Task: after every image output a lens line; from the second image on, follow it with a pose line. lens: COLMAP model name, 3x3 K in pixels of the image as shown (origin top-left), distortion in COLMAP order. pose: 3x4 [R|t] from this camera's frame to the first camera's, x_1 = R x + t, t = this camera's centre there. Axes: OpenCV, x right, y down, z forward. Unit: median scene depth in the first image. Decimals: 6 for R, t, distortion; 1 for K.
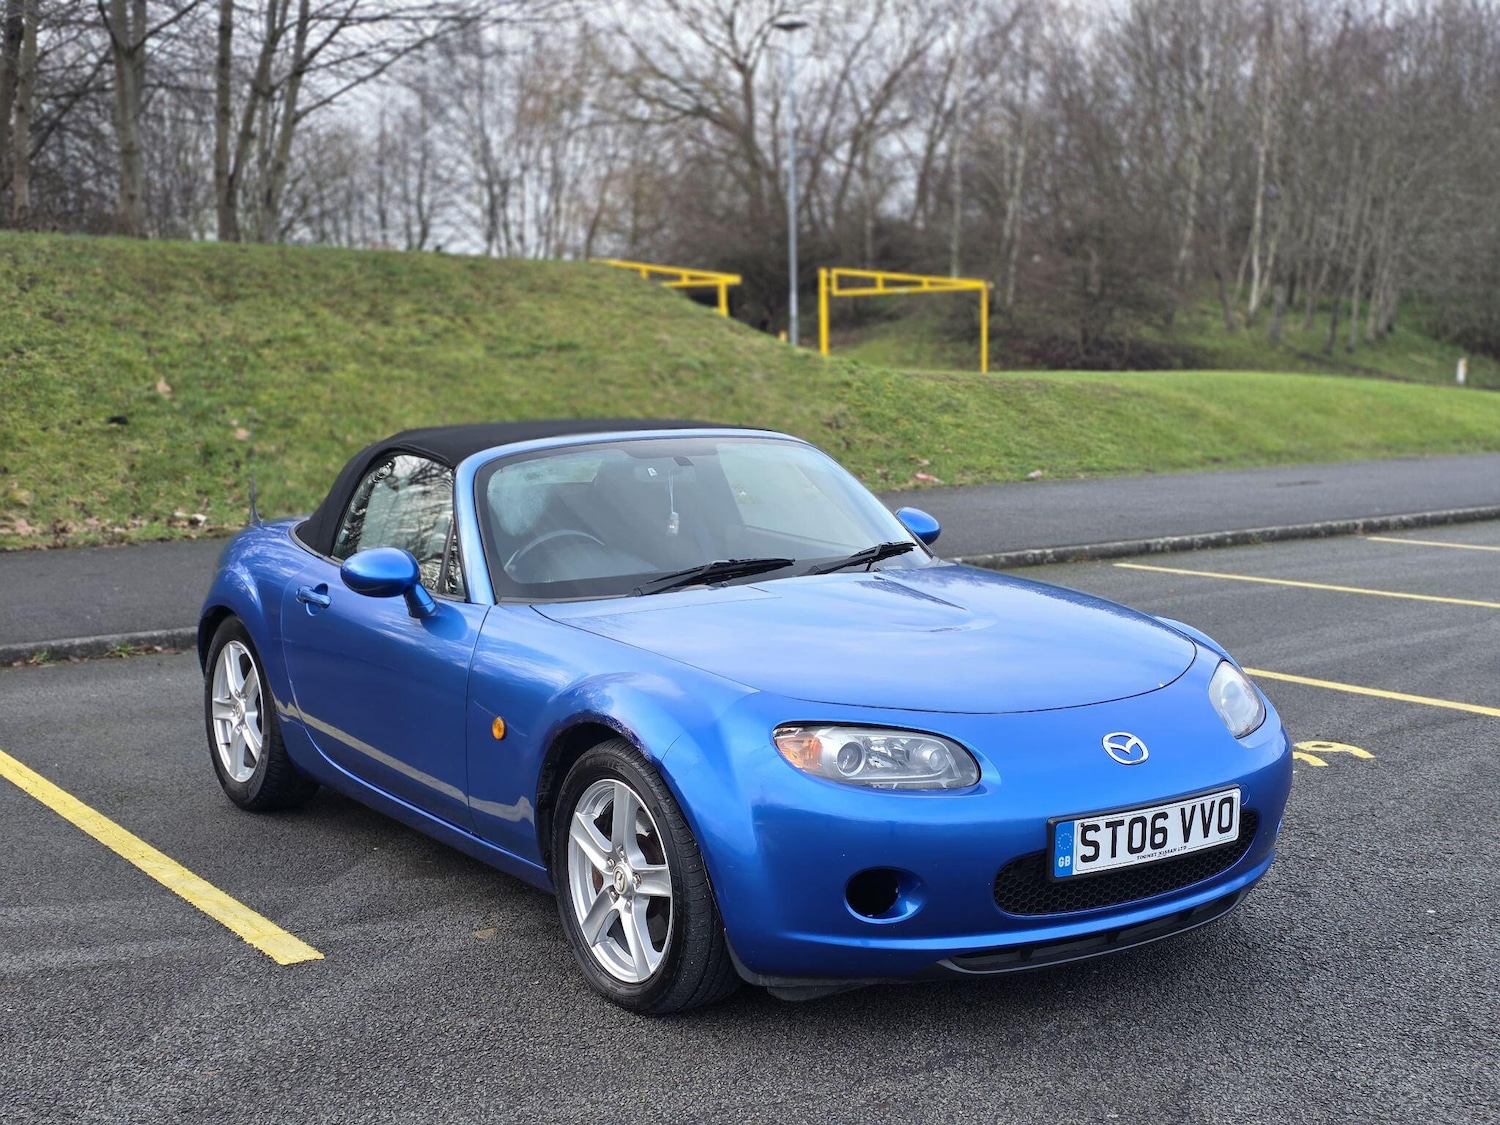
lens RADIAL K [[2020.8, 0, 711.1], [0, 2020.8, 619.8], [0, 0, 1]] dist [0.189493, -0.474704]
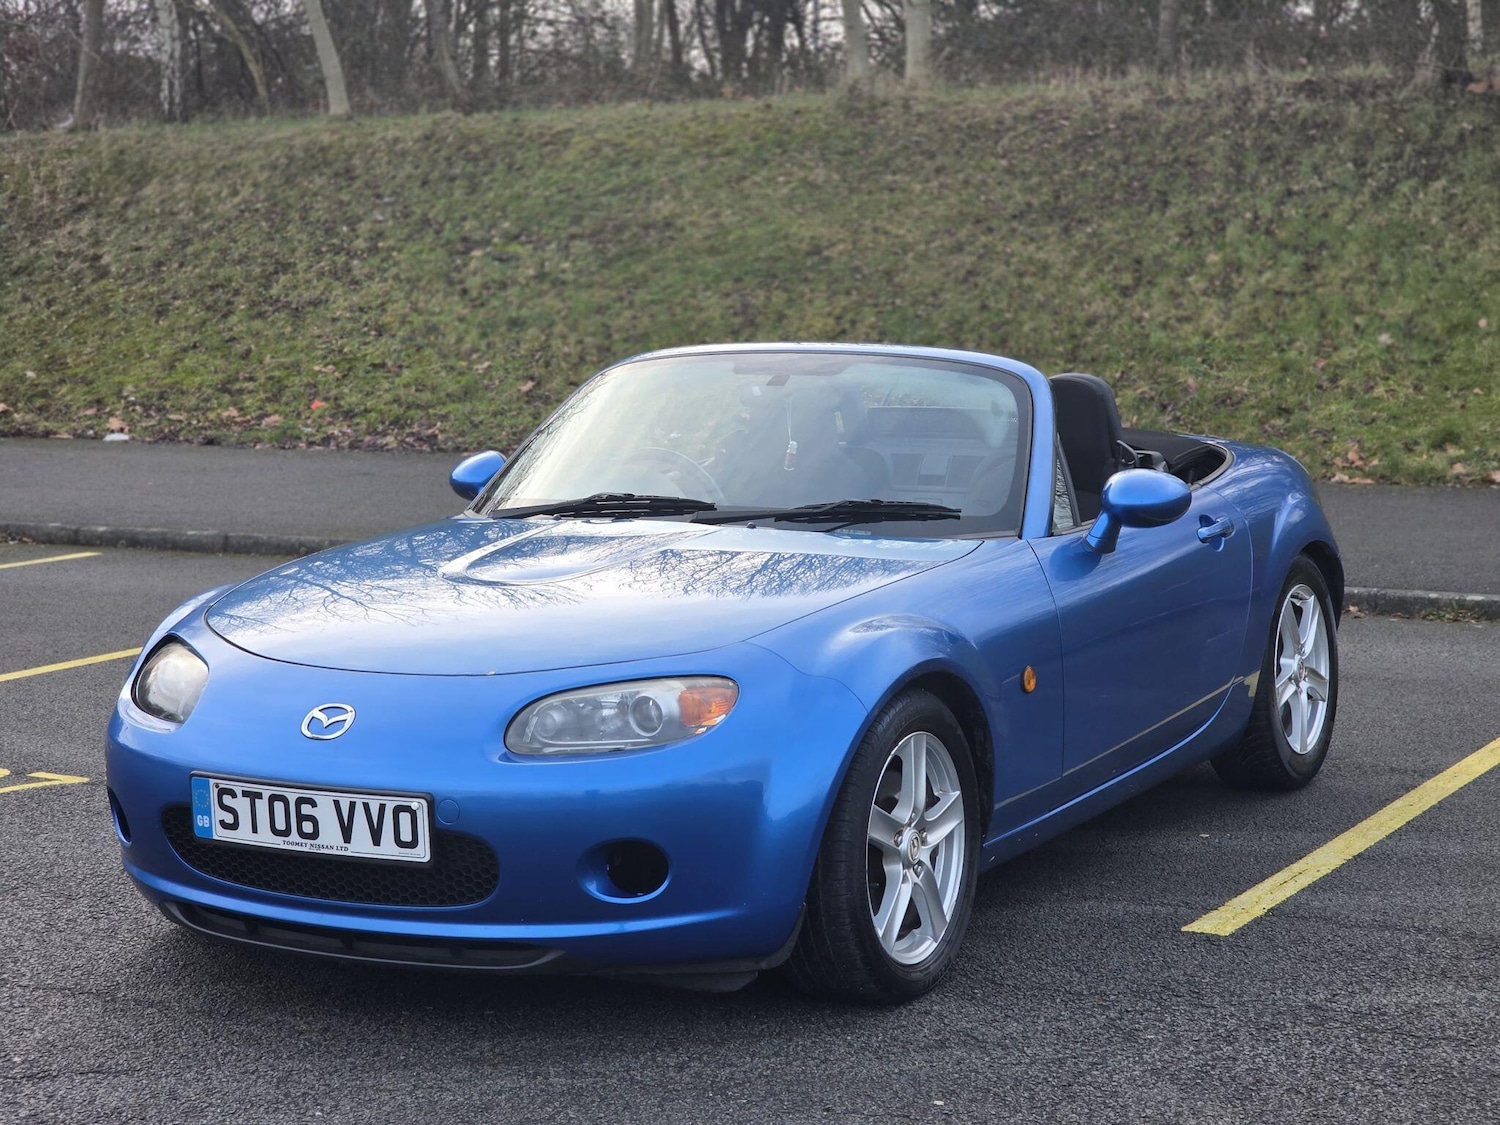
lens RADIAL K [[2860.0, 0, 750.0], [0, 2860.0, 562.5], [0, 0, 1]] dist [0.074392, 0.389021]
pose [[0.462728, 0.112076, -0.879387, 0.377600], [-0.121841, 0.990603, 0.062138, -0.028194], [0.878087, 0.078393, 0.472035, 0.162764]]
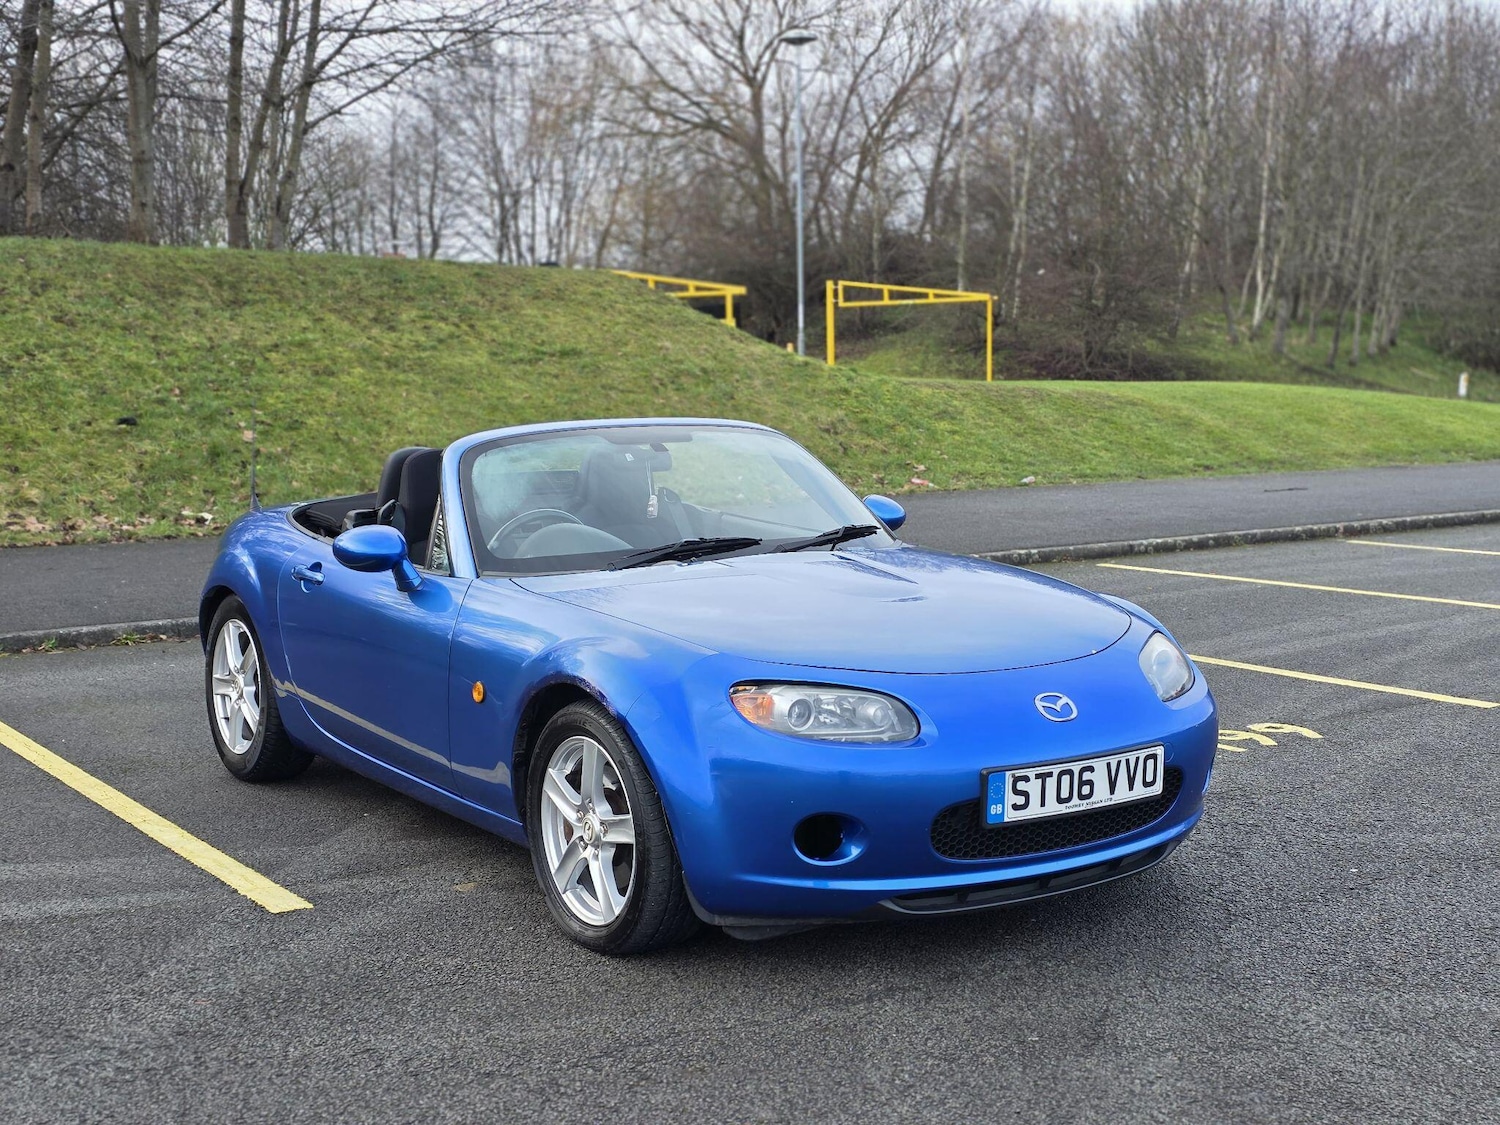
lens RADIAL K [[2032.4, 0, 725.0], [0, 2032.4, 612.5], [0, 0, 1]] dist [0.192482, -0.491642]
pose [[0.999988, 0.004826, 0.000353, 0.007723], [-0.004821, 0.999926, -0.011155, 0.007287], [-0.000407, 0.011153, 0.999938, -0.023213]]
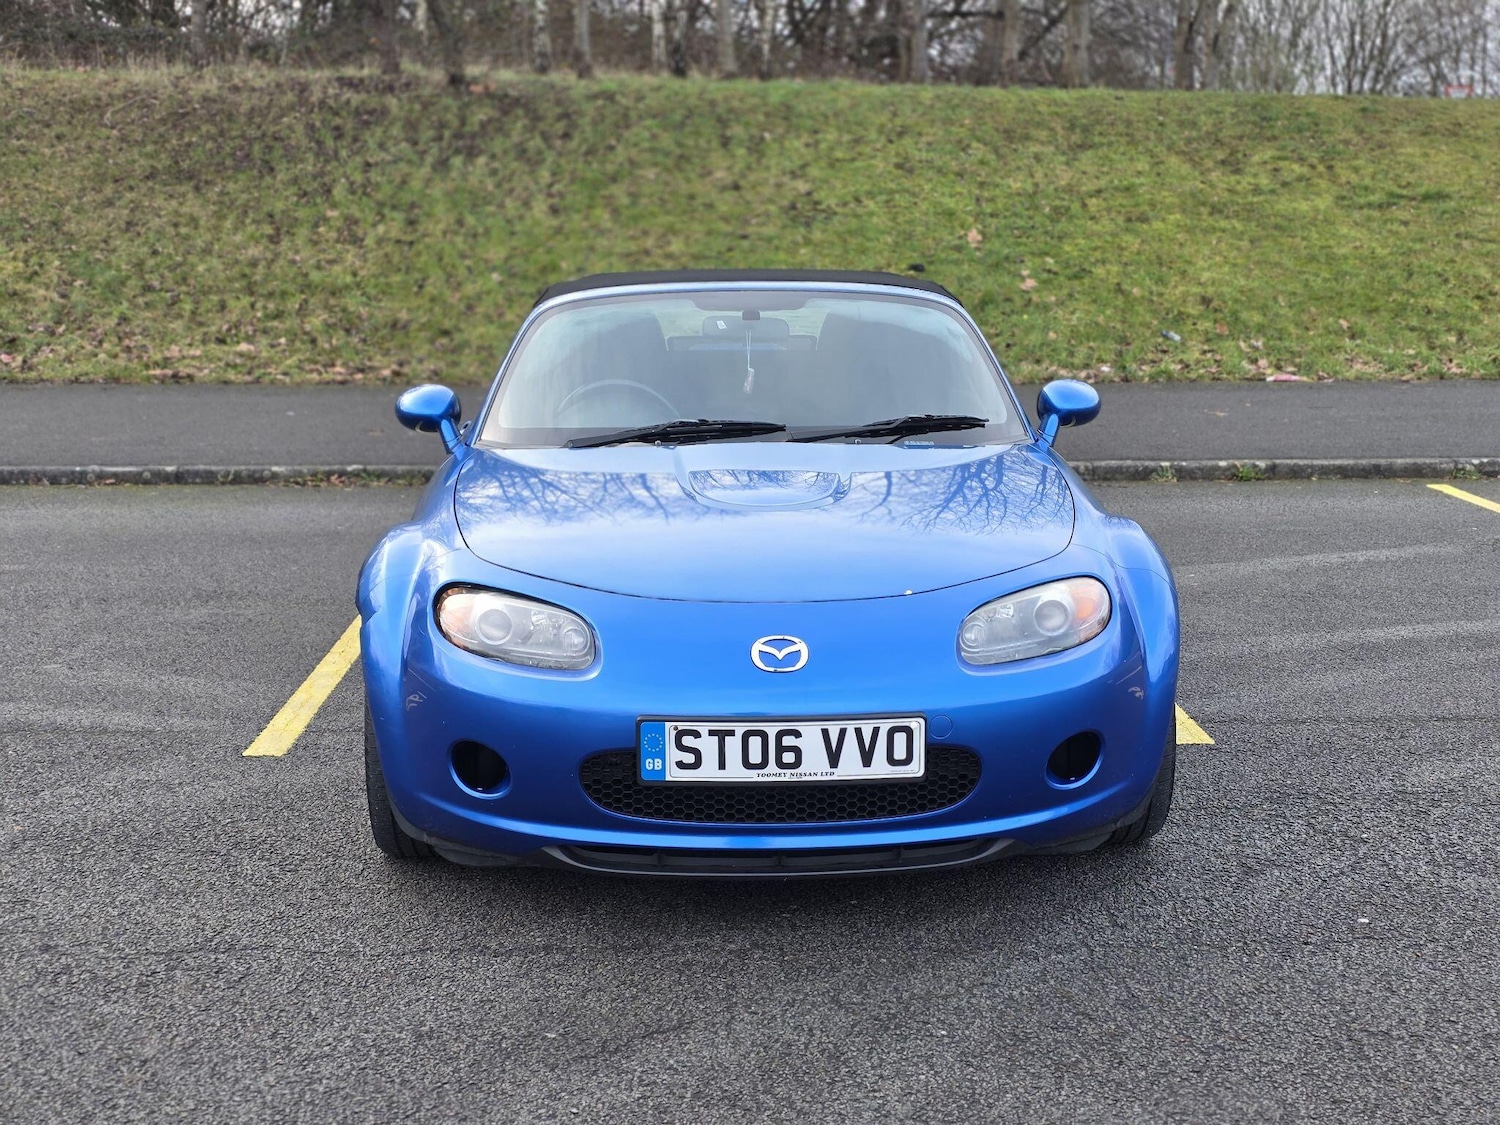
lens RADIAL K [[2003.0, 0, 758.9], [0, 2003.0, 599.9], [0, 0, 1]] dist [0.178638, -0.407348]
pose [[0.849669, 0.116613, -0.514260, 0.181128], [-0.084163, 0.992729, 0.086054, -0.009895], [0.520556, -0.029836, 0.853306, 0.069216]]
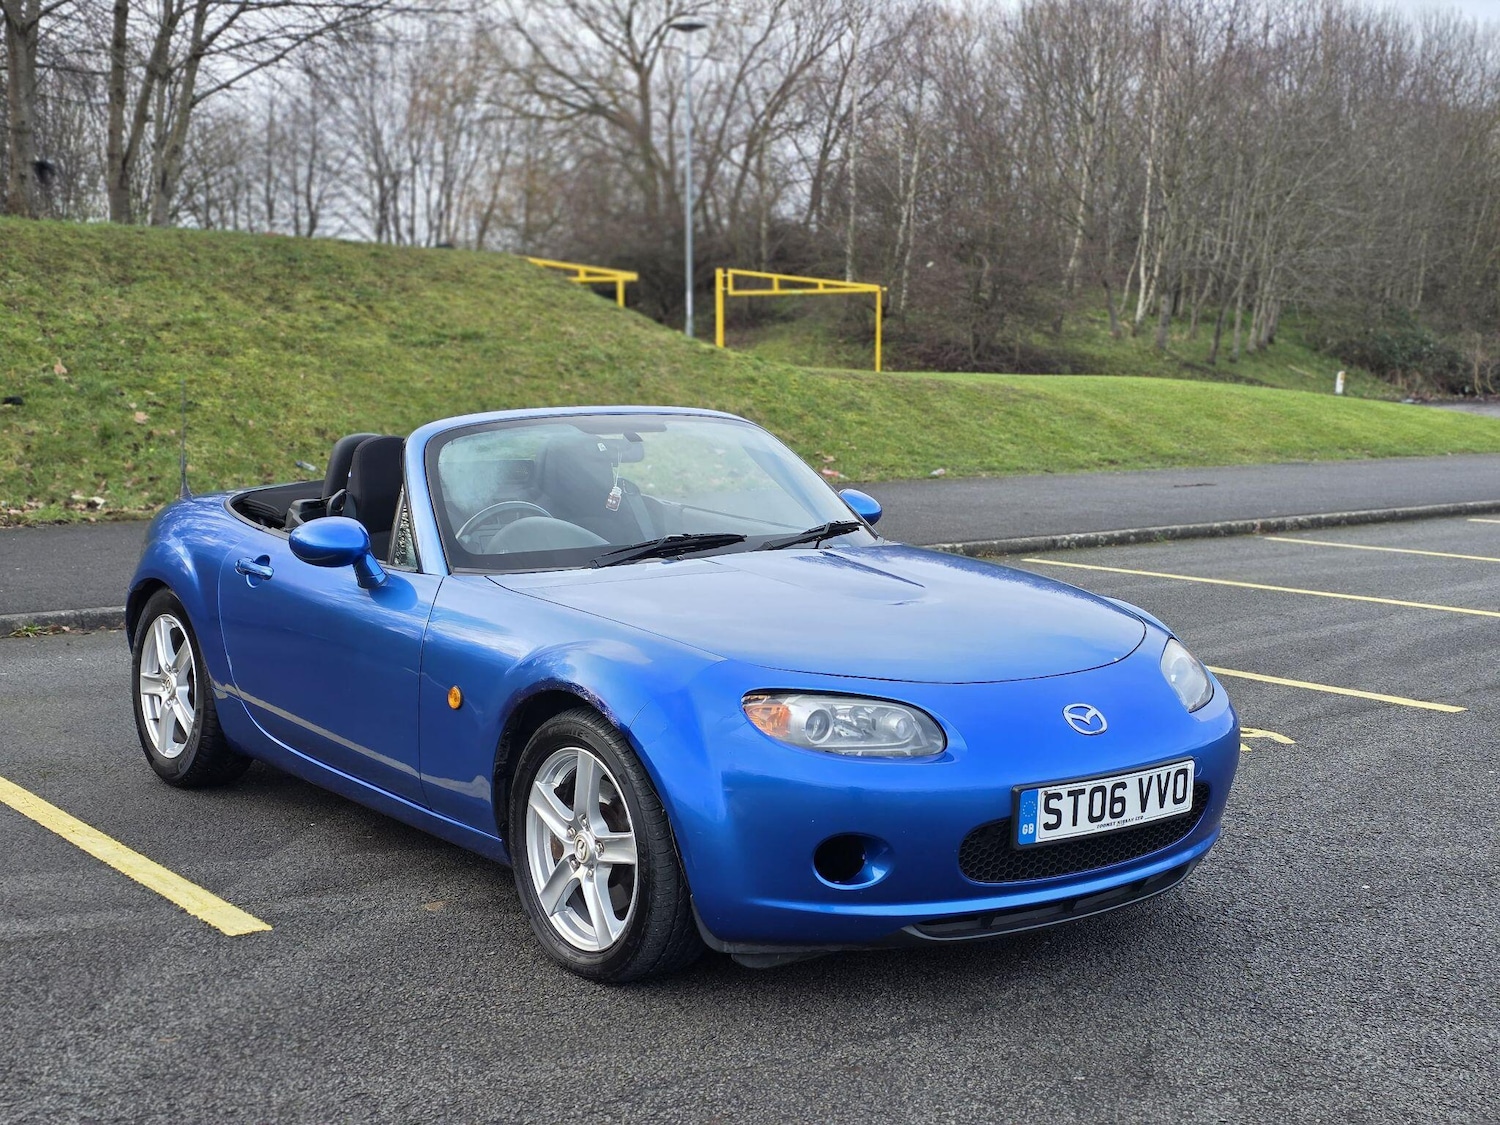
lens RADIAL K [[2028.9, 0, 714.3], [0, 2028.9, 590.0], [0, 0, 1]] dist [0.185766, -0.475914]
pose [[0.998121, 0.012506, 0.059986, -0.012104], [-0.011547, 0.999800, -0.016307, 0.004893], [-0.060178, 0.015584, 0.998066, -0.001744]]
